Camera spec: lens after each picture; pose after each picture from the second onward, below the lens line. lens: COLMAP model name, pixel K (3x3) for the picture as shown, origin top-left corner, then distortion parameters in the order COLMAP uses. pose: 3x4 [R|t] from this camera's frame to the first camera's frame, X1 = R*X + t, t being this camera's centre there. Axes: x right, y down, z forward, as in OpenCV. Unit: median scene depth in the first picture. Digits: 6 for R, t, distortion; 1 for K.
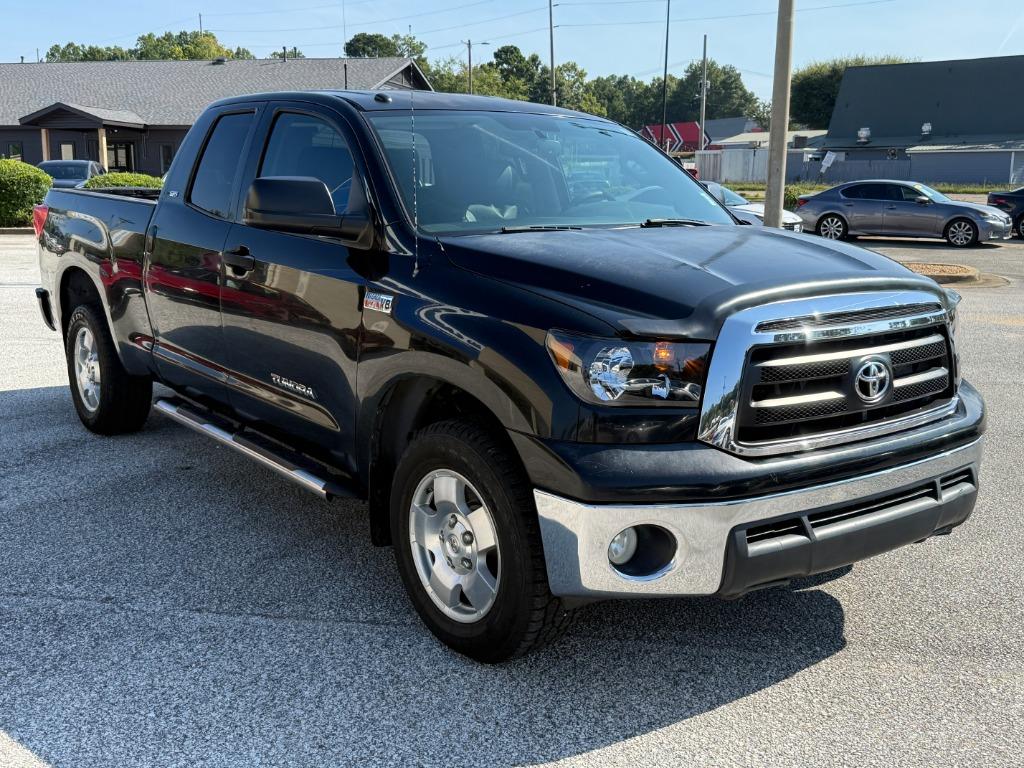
lens RADIAL K [[1127.0, 0, 510.6], [0, 1127.0, 387.1], [0, 0, 1]] dist [0.011087, 0.000000]
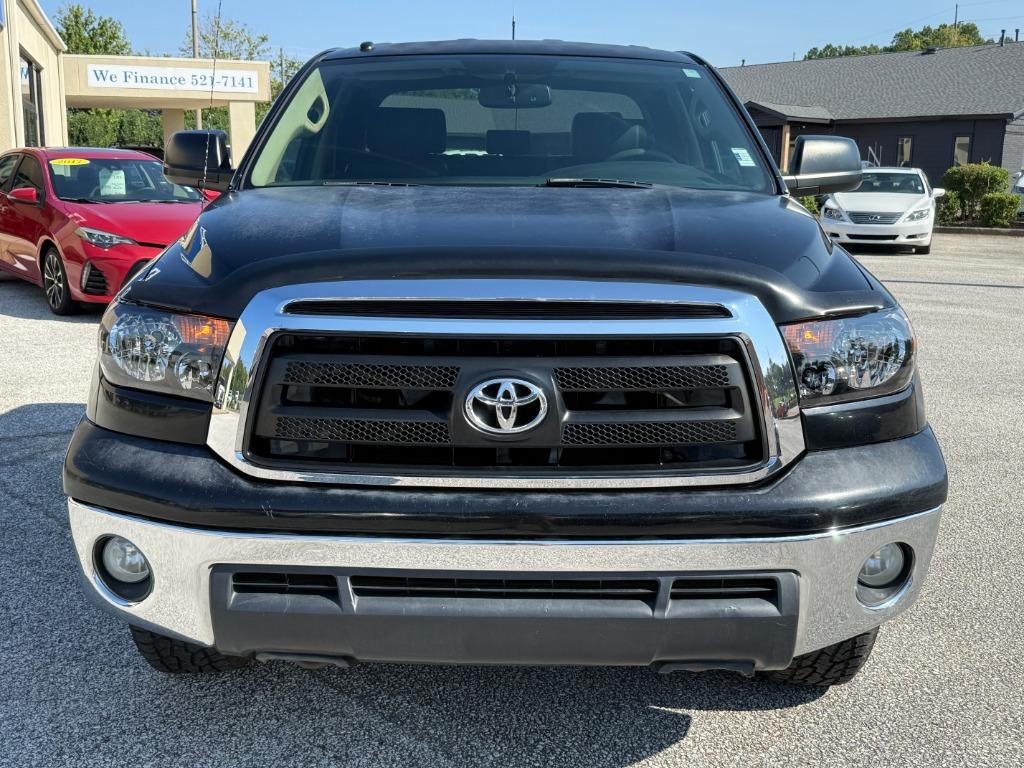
lens RADIAL K [[1127.0, 0, 511.2], [0, 1127.0, 384.8], [0, 0, 1]] dist [0.011087, 0.000000]
pose [[0.781567, 0.115043, -0.613122, 0.598356], [-0.117394, 0.992412, 0.036566, -0.035024], [0.612676, 0.043398, 0.789142, 0.381738]]
